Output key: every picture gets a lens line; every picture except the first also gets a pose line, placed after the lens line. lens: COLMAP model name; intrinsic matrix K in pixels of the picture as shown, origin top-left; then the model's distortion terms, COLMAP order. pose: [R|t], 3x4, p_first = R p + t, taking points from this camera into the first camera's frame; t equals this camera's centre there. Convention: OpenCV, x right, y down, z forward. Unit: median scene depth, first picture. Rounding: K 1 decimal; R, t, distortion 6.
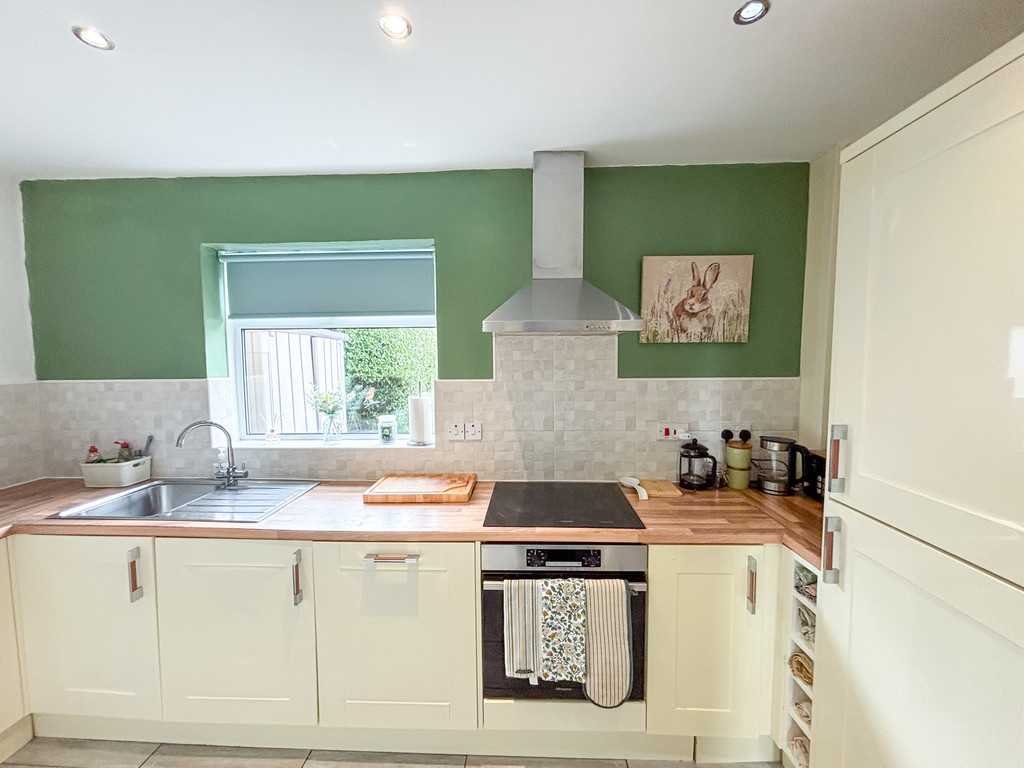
lens RADIAL K [[413.8, 0, 510.4], [0, 413.8, 383.2], [0, 0, 1]] dist [0.007470, -0.002492]
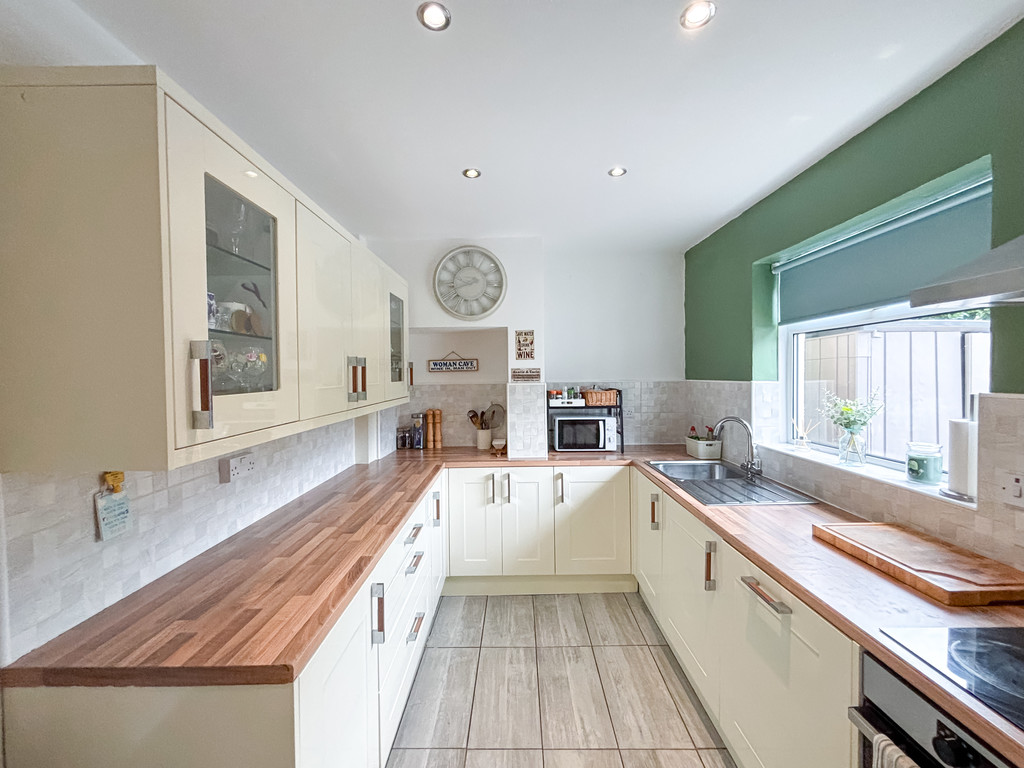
lens RADIAL K [[413.8, 0, 510.4], [0, 413.8, 384.0], [0, 0, 1]] dist [0.007470, -0.002492]
pose [[0.043926, 0.035027, -0.998421, 0.370141], [-0.052637, 0.998078, 0.032699, -0.005952], [0.997647, 0.051118, 0.045686, 0.294522]]
